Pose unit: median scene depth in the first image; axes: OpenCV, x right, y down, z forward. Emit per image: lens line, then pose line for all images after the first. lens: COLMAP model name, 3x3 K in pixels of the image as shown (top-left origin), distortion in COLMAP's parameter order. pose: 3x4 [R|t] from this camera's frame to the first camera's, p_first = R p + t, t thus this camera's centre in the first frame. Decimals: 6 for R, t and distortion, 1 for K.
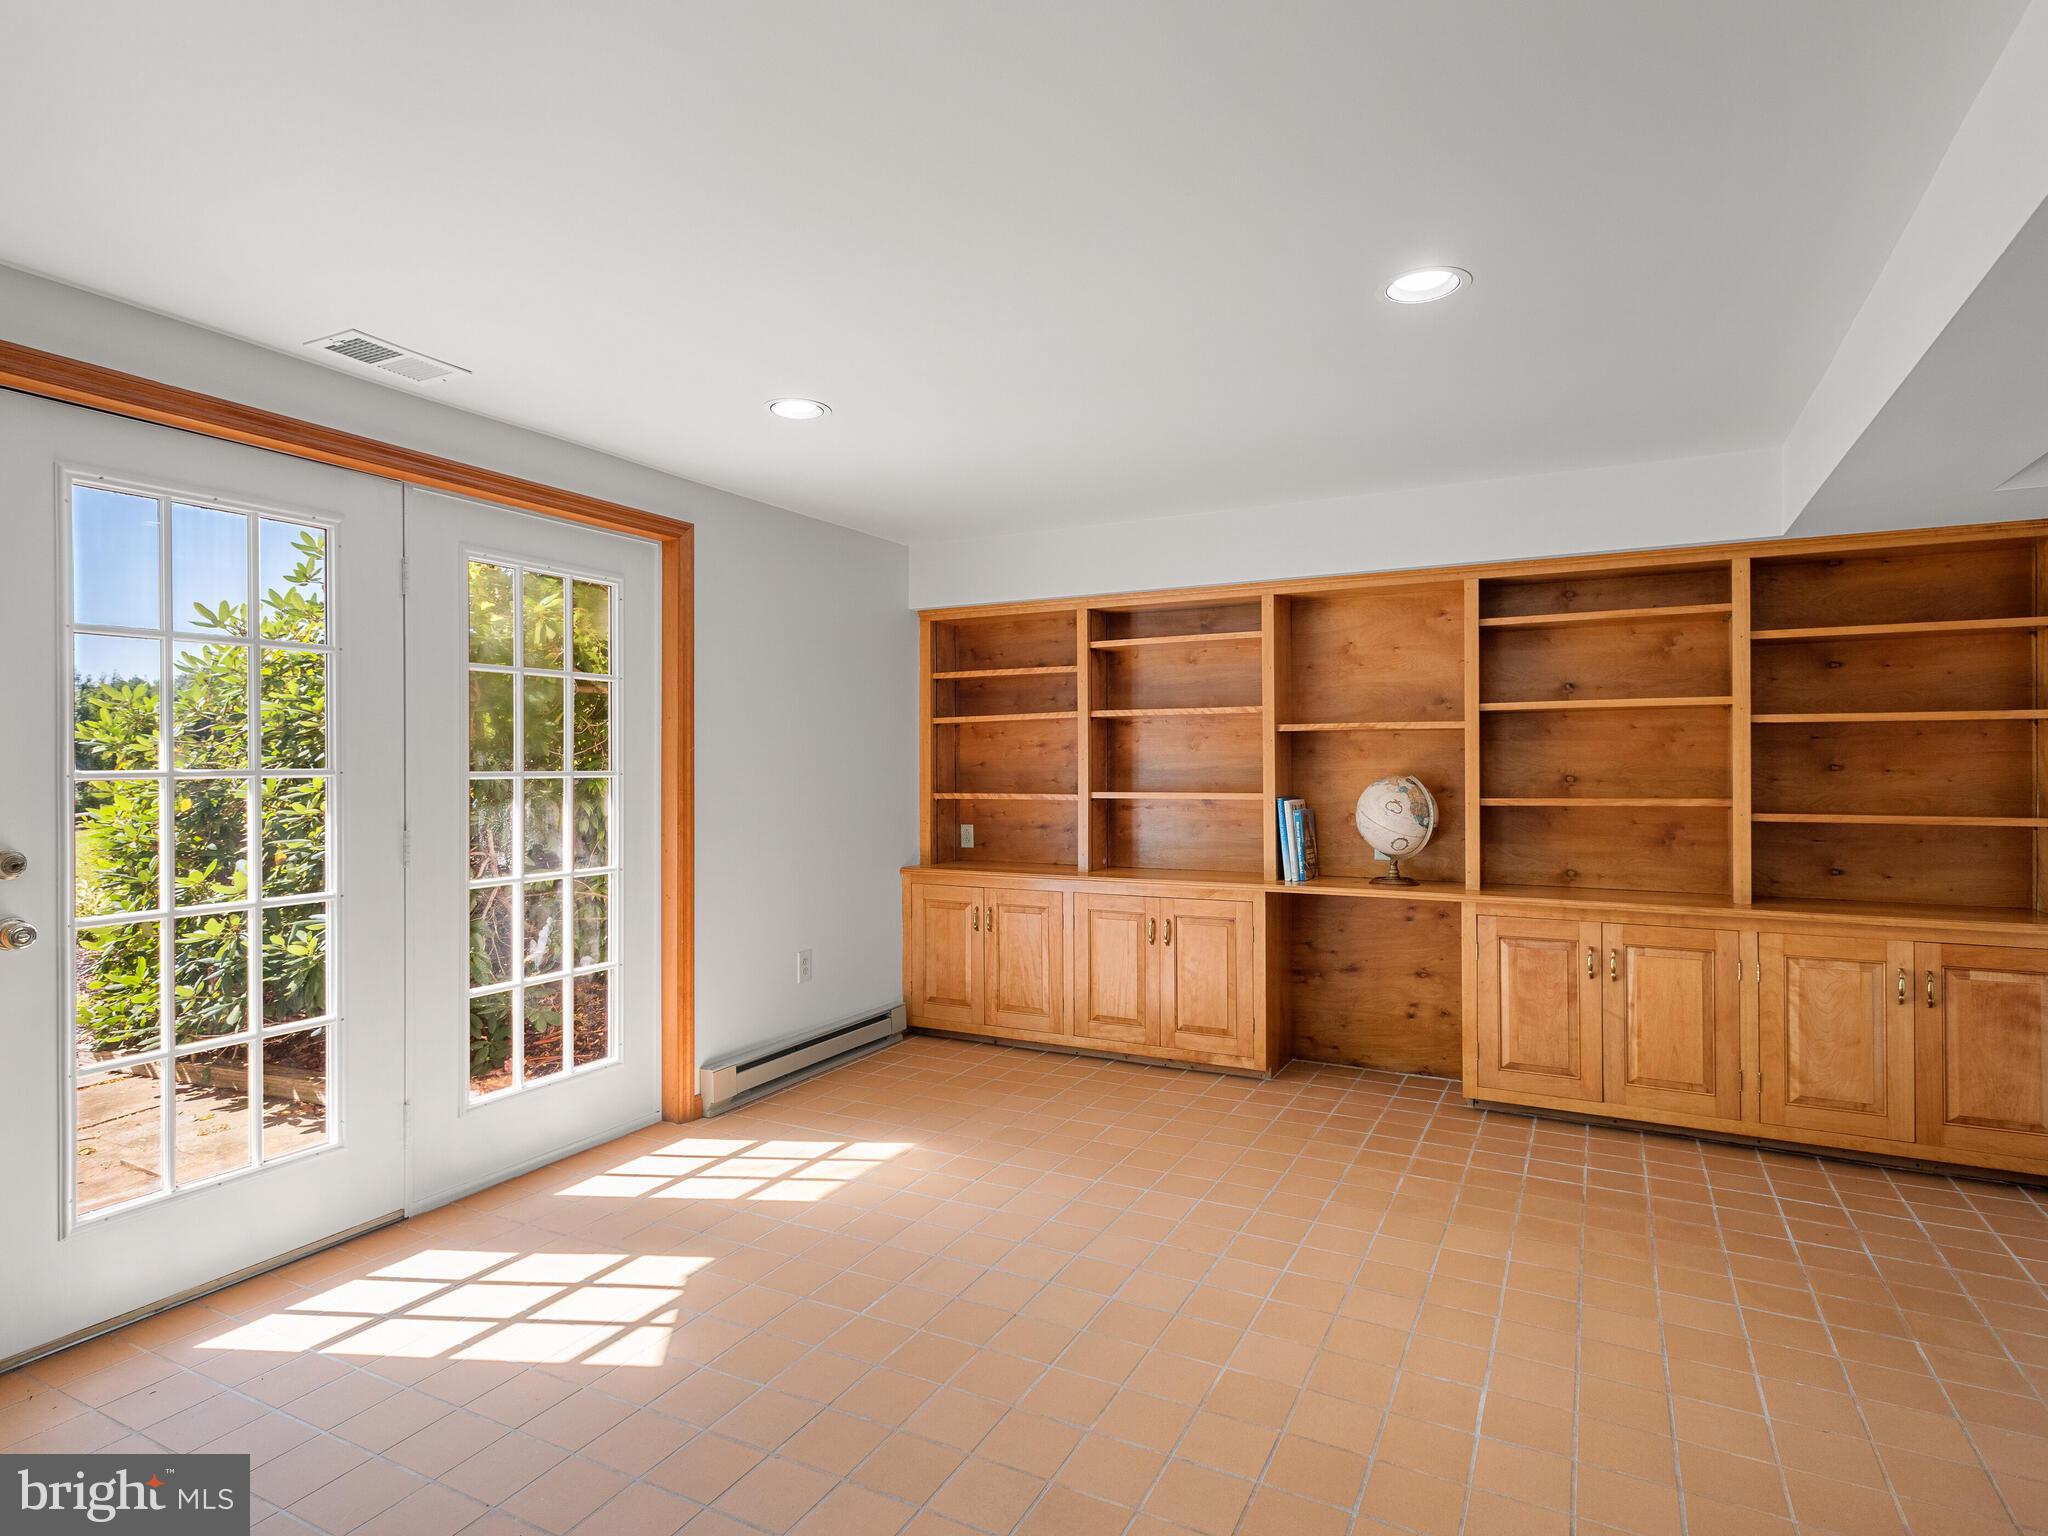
lens RADIAL K [[1102.8, 0, 1024.0], [0, 1102.8, 768.0], [0, 0, 1]] dist [0.000502, -0.000326]
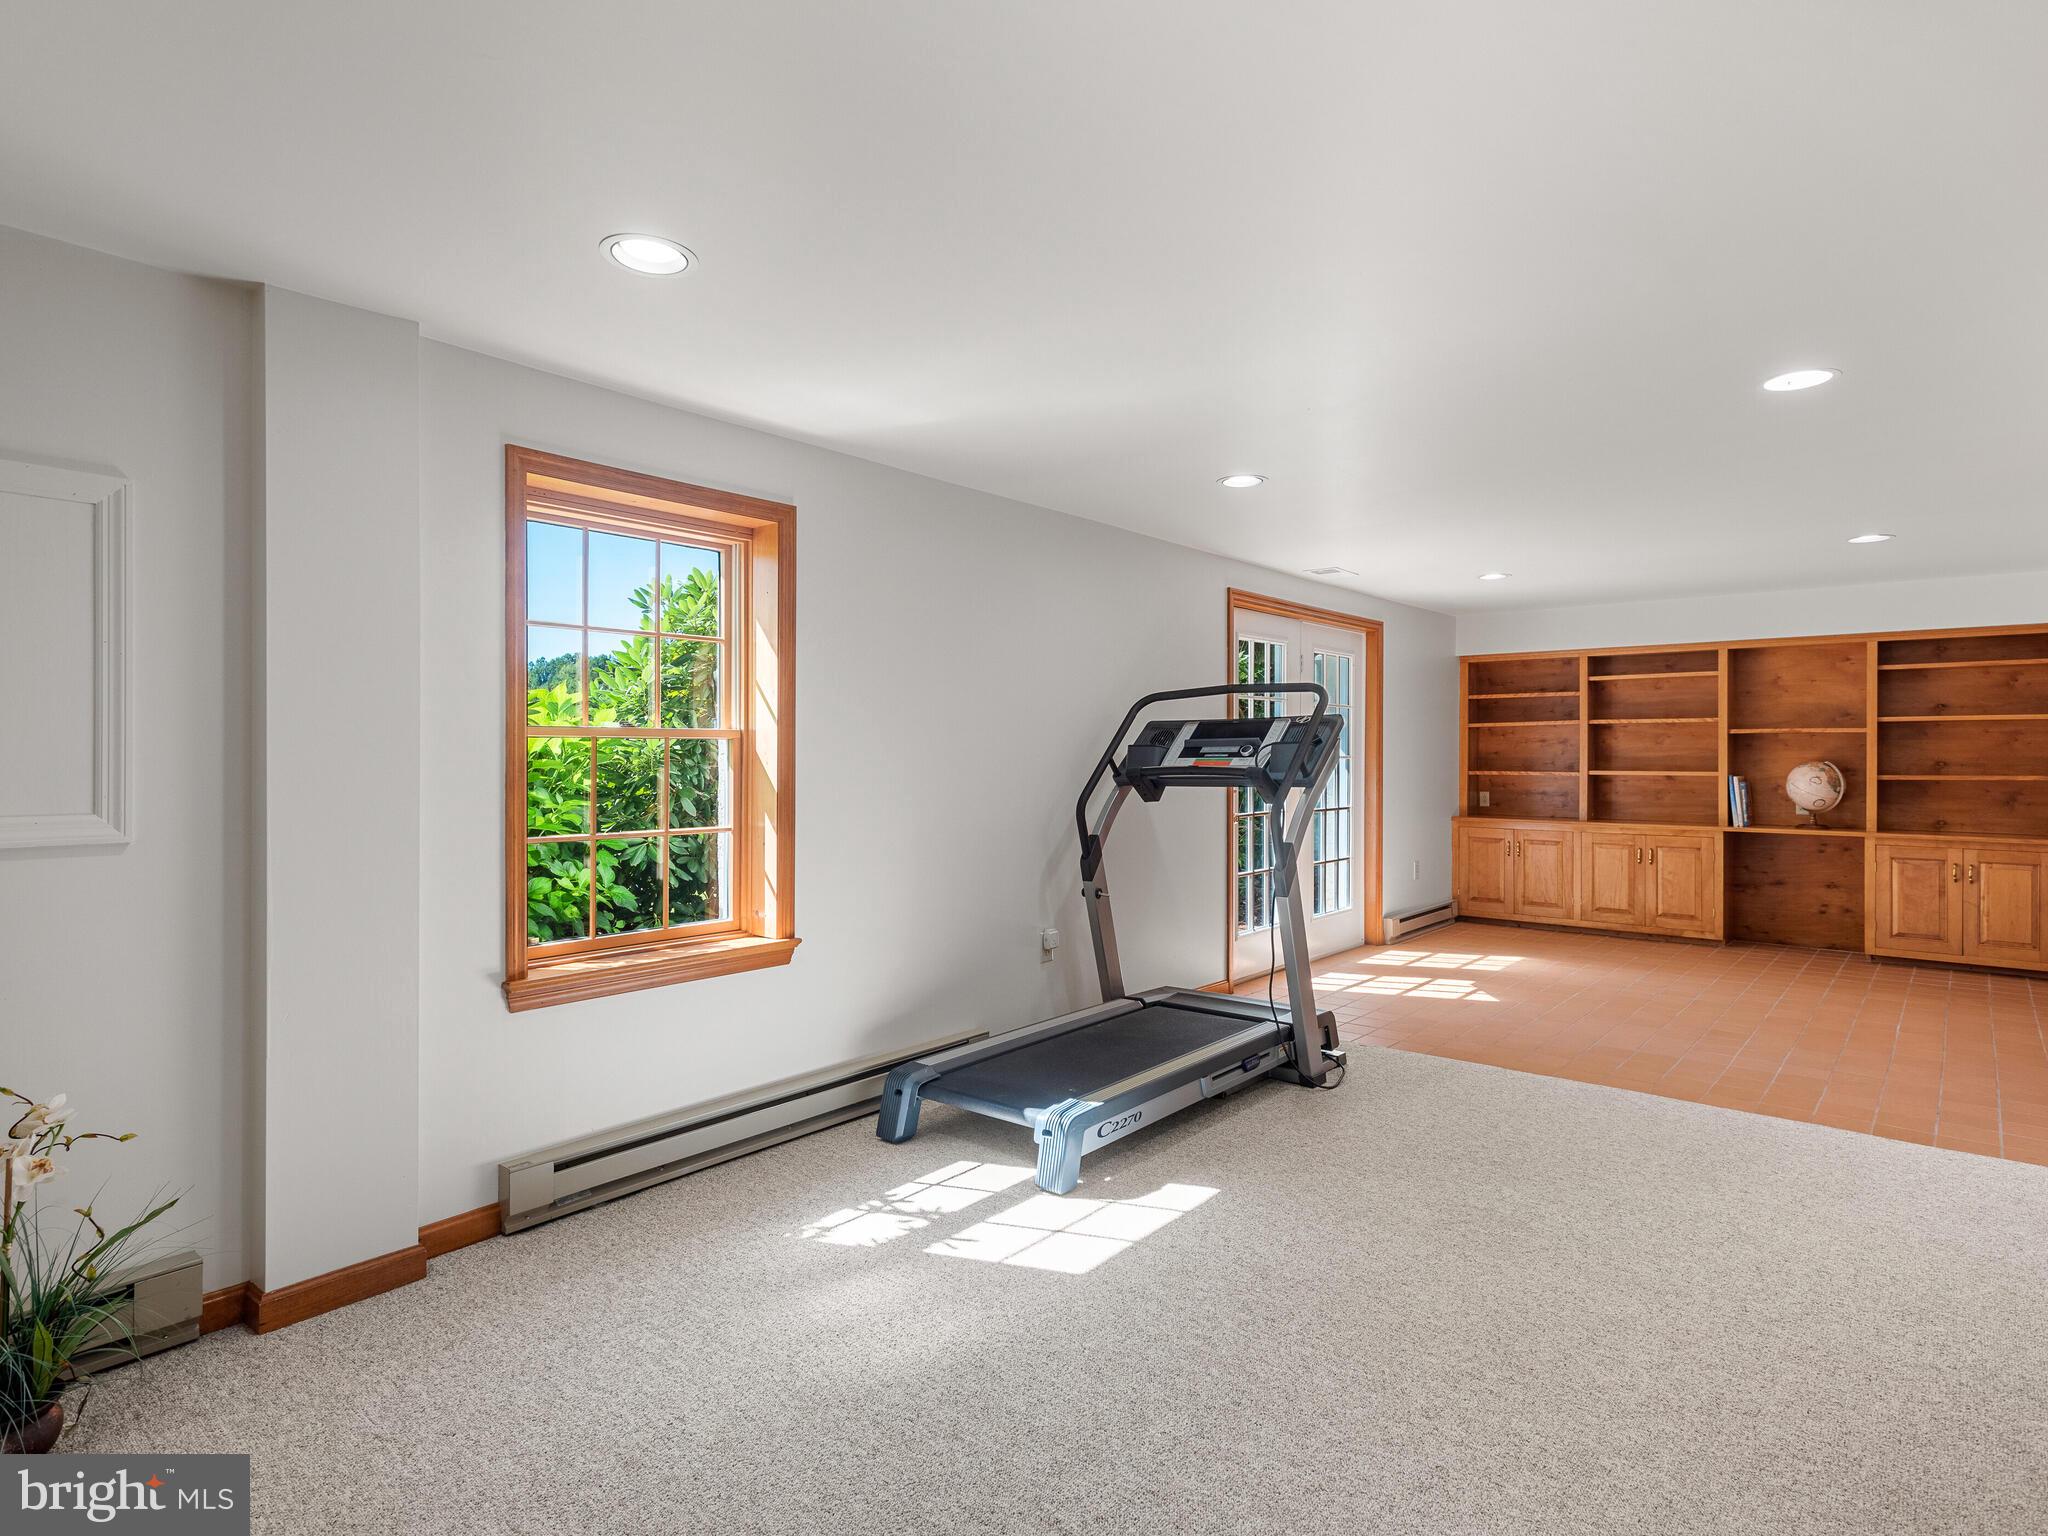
lens RADIAL K [[1051.8, 0, 1022.1], [0, 1051.8, 761.5], [0, 0, 1]] dist [0.001204, -0.010033]
pose [[0.967948, 0.005891, -0.251083, -0.386612], [-0.004585, 0.999973, 0.005788, 0.003670], [0.251110, -0.004451, 0.967948, -0.750317]]
